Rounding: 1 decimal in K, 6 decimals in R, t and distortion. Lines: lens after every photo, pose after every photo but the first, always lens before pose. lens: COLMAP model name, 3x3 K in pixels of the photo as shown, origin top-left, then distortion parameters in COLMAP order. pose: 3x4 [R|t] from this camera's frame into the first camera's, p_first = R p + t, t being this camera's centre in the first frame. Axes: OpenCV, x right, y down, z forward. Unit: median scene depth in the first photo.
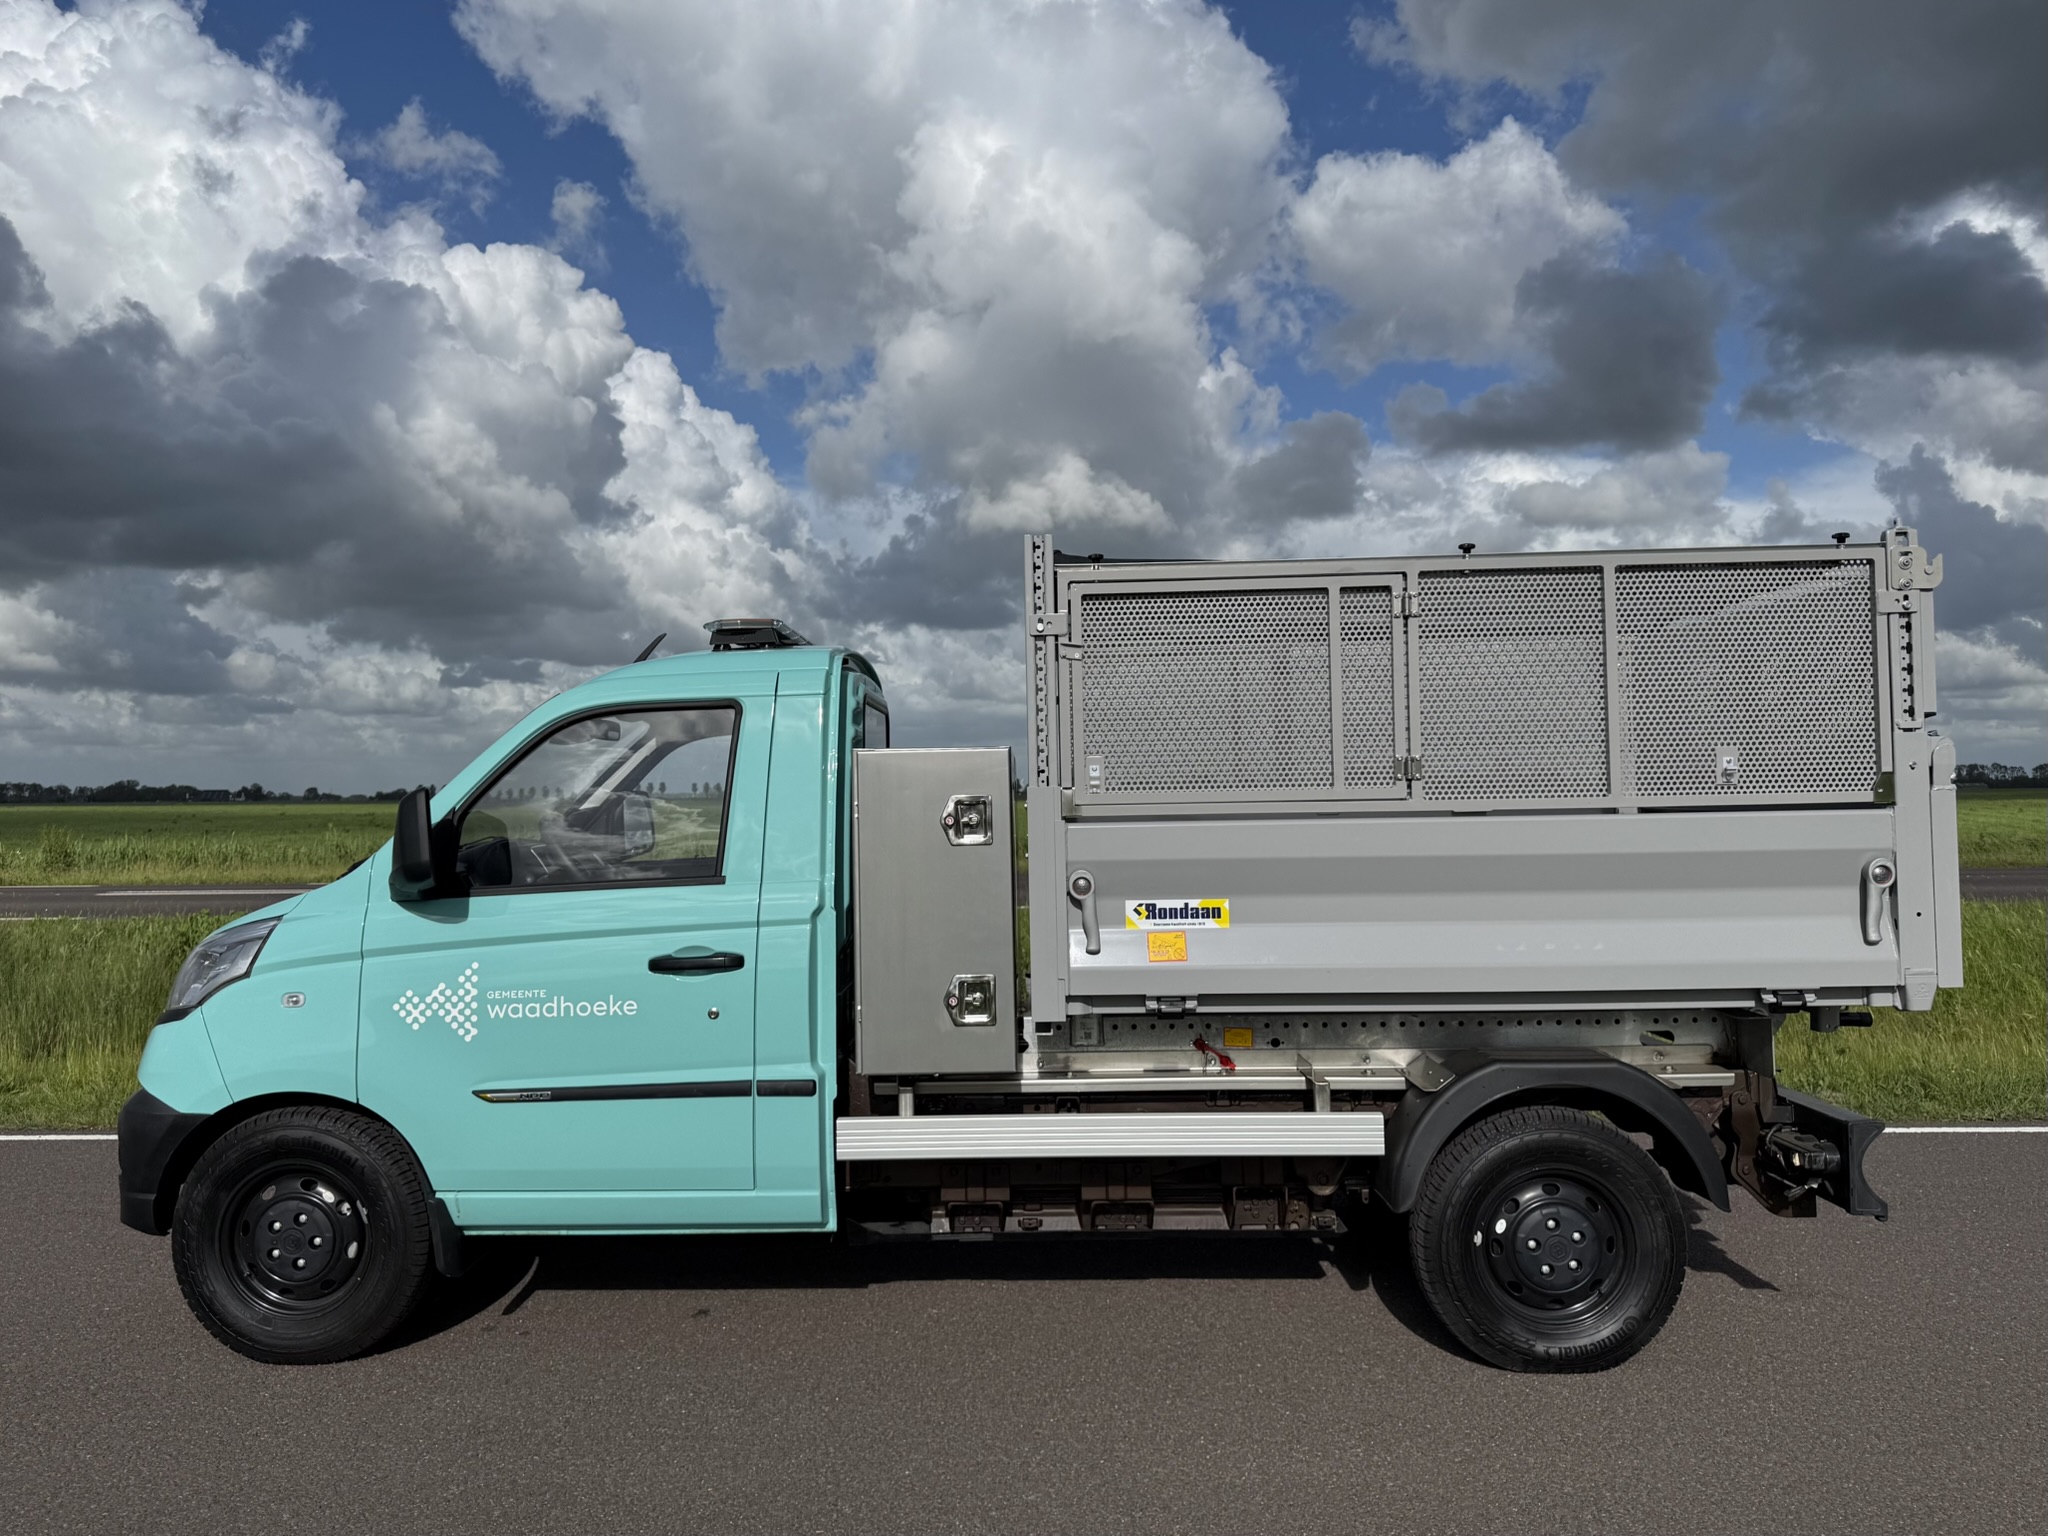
lens RADIAL K [[1560.2, 0, 992.4], [0, 1560.2, 746.0], [0, 0, 1]] dist [0.050610, -0.054145]
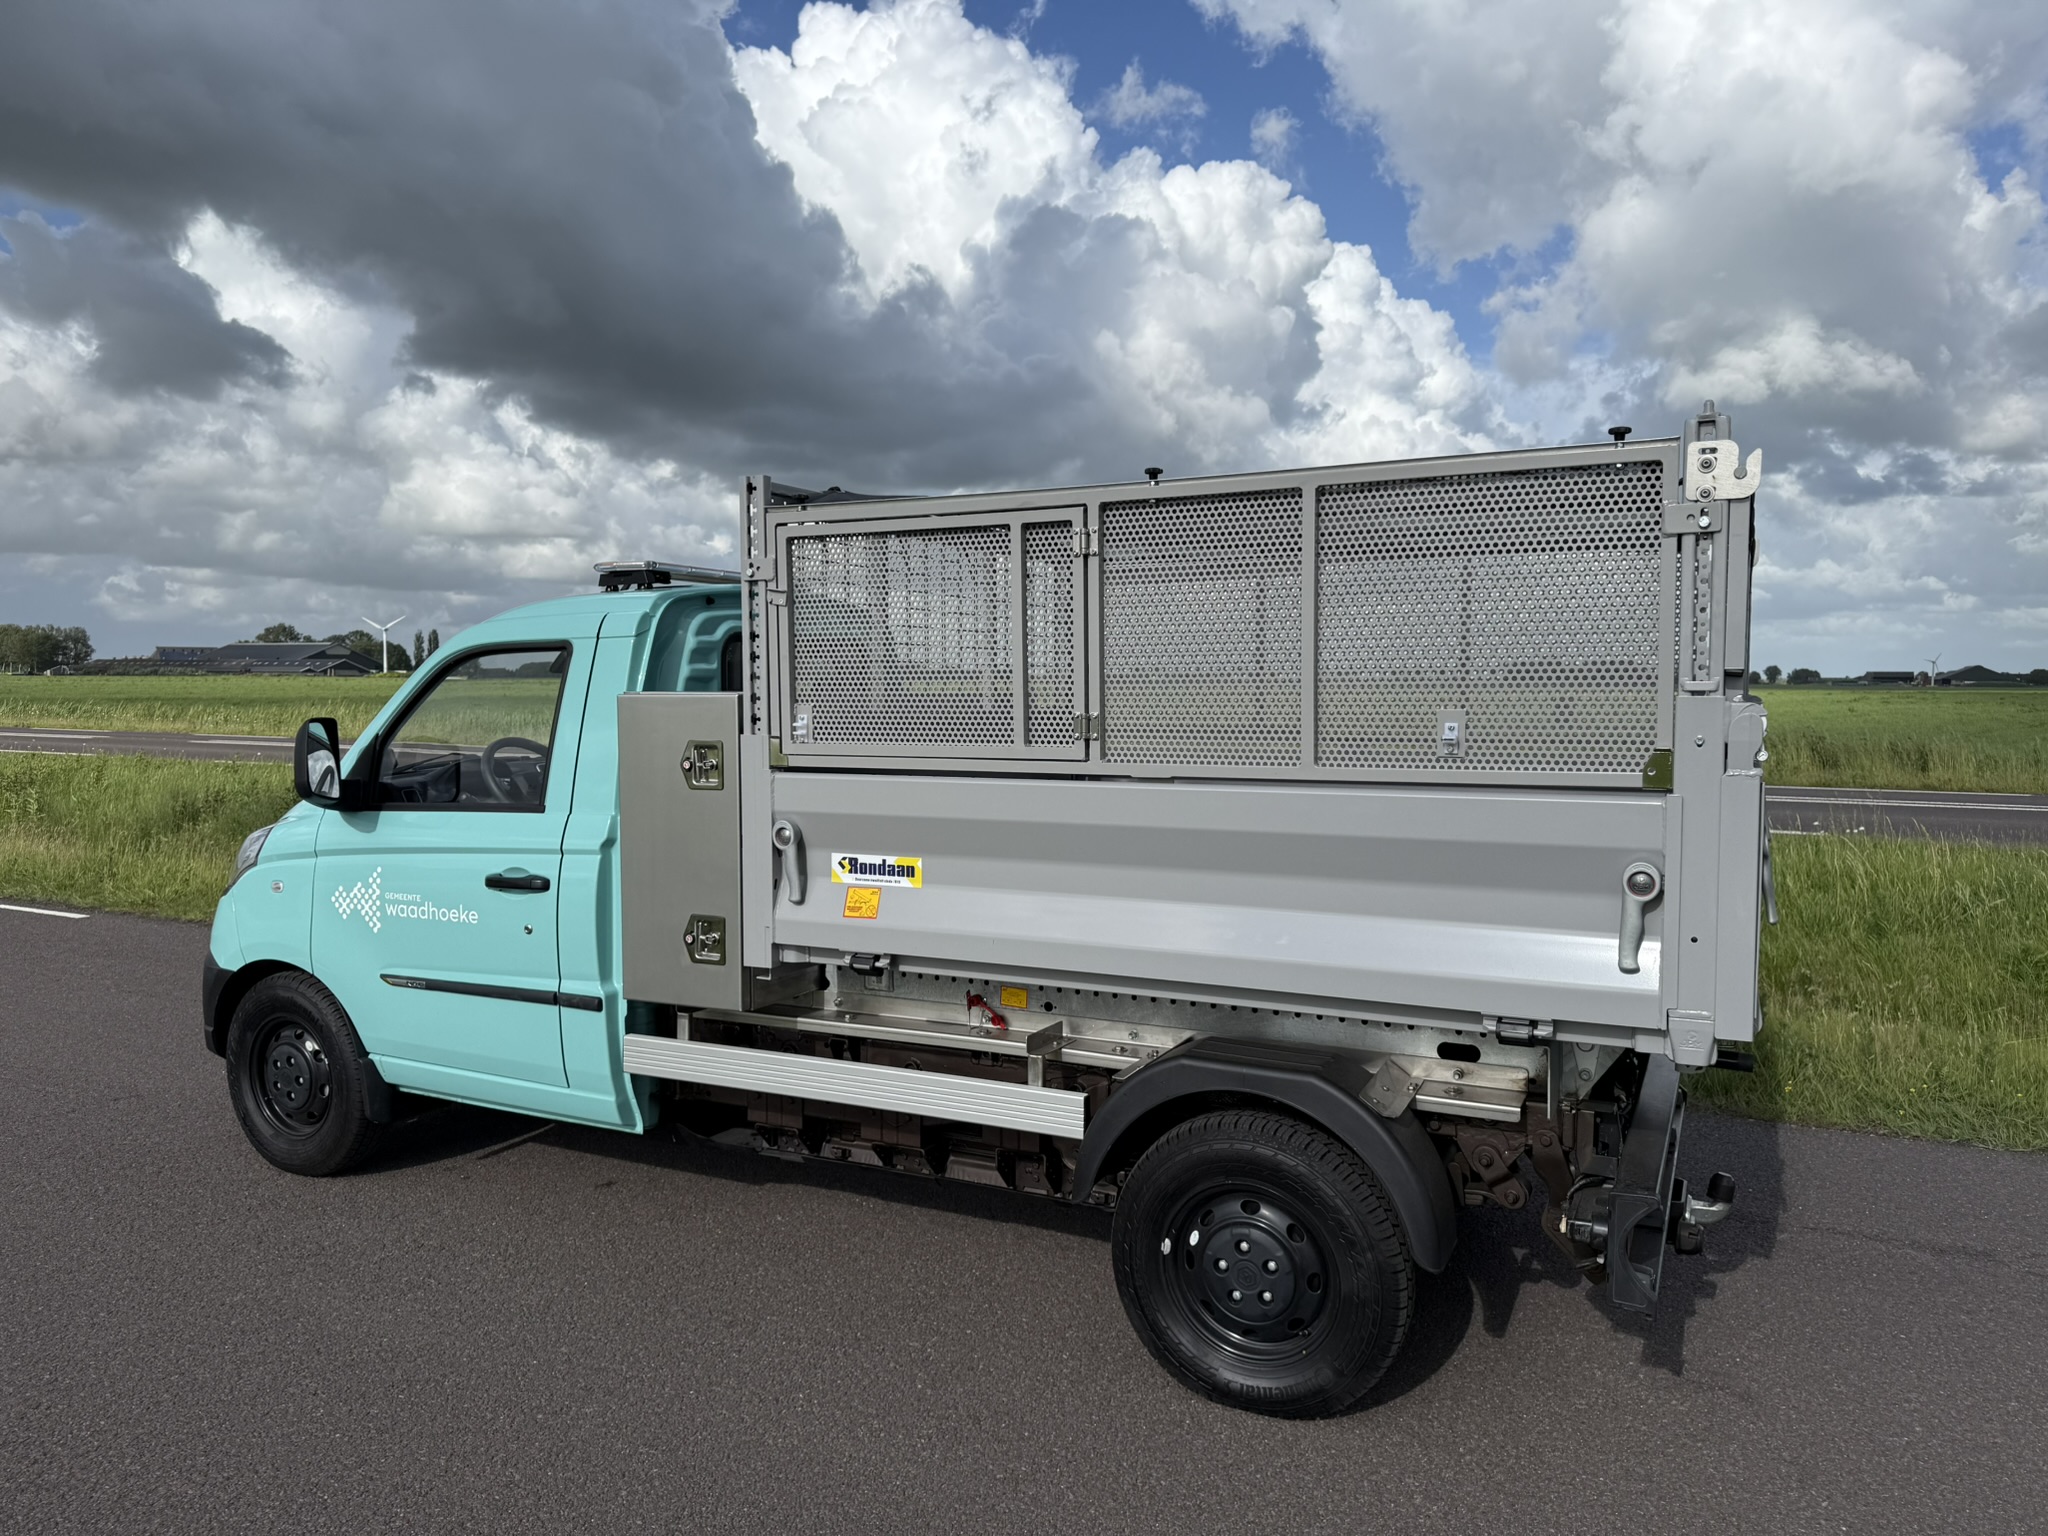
lens RADIAL K [[1436.8, 0, 1022.2], [0, 1436.8, 761.9], [0, 0, 1]] dist [0.053111, -0.049976]
pose [[0.904164, 0.038807, -0.425419, 0.539995], [0.000114, 0.995843, 0.091084, -0.037395], [0.427185, -0.082403, 0.900401, 0.226658]]
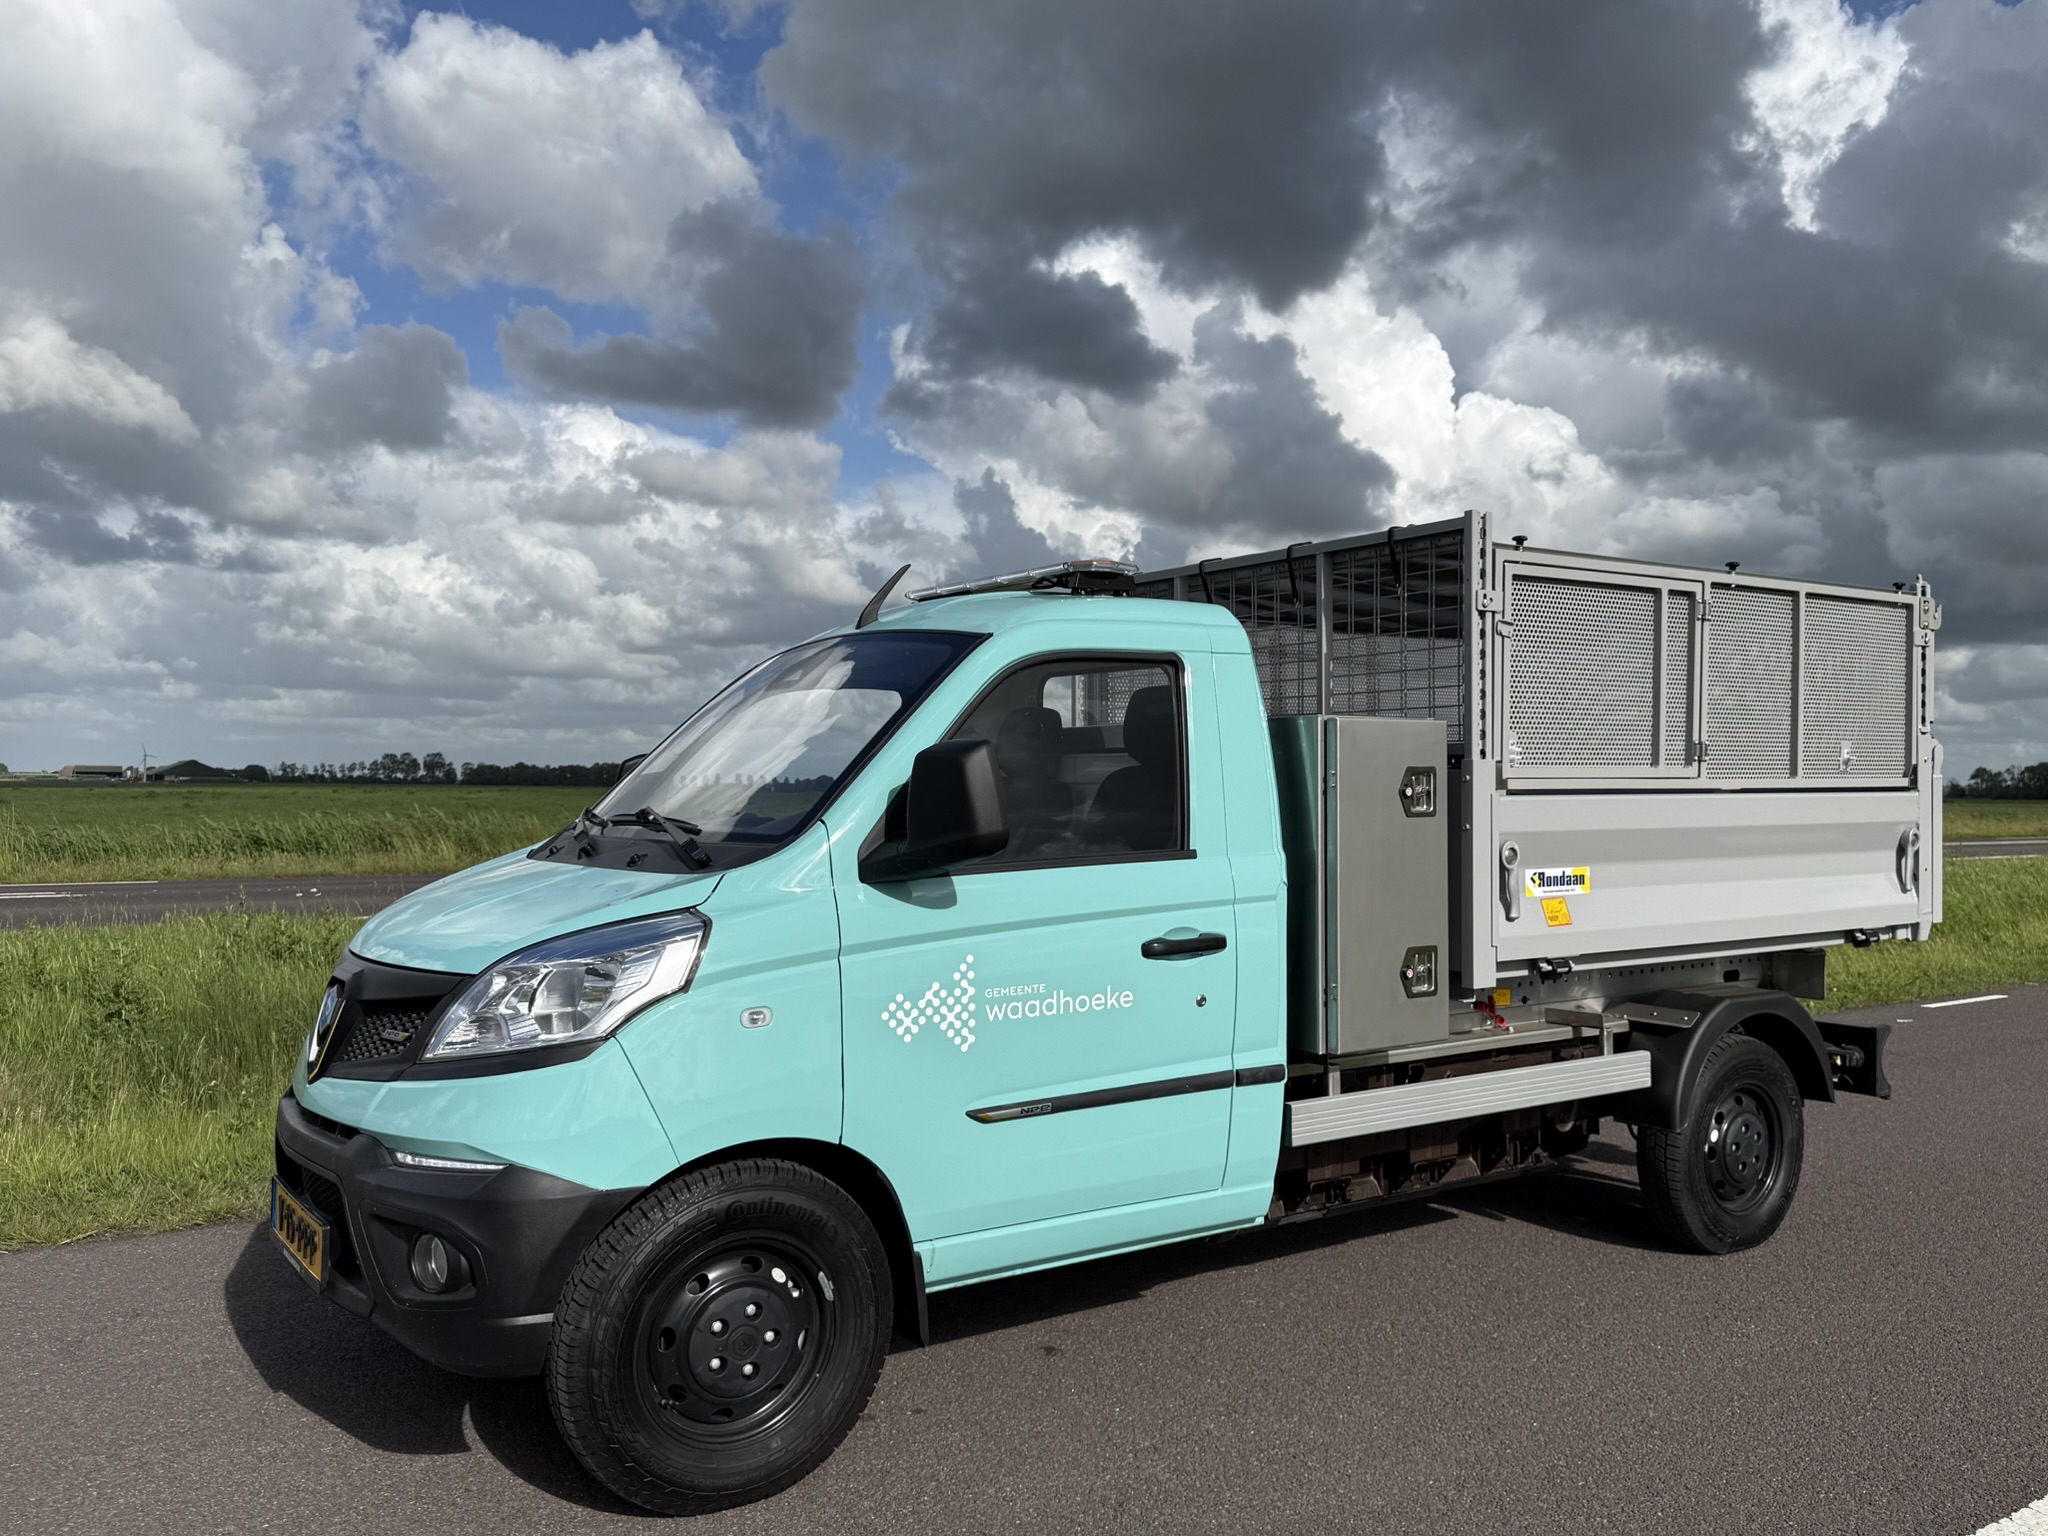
lens RADIAL K [[1716.5, 0, 1178.5], [0, 1716.5, 818.9], [0, 0, 1]] dist [0.085689, -0.046404]
pose [[0.775347, 0.005297, 0.631513, -0.779032], [-0.034430, 0.998832, 0.033893, 0.031497], [-0.630596, -0.048022, 0.774624, 0.231308]]
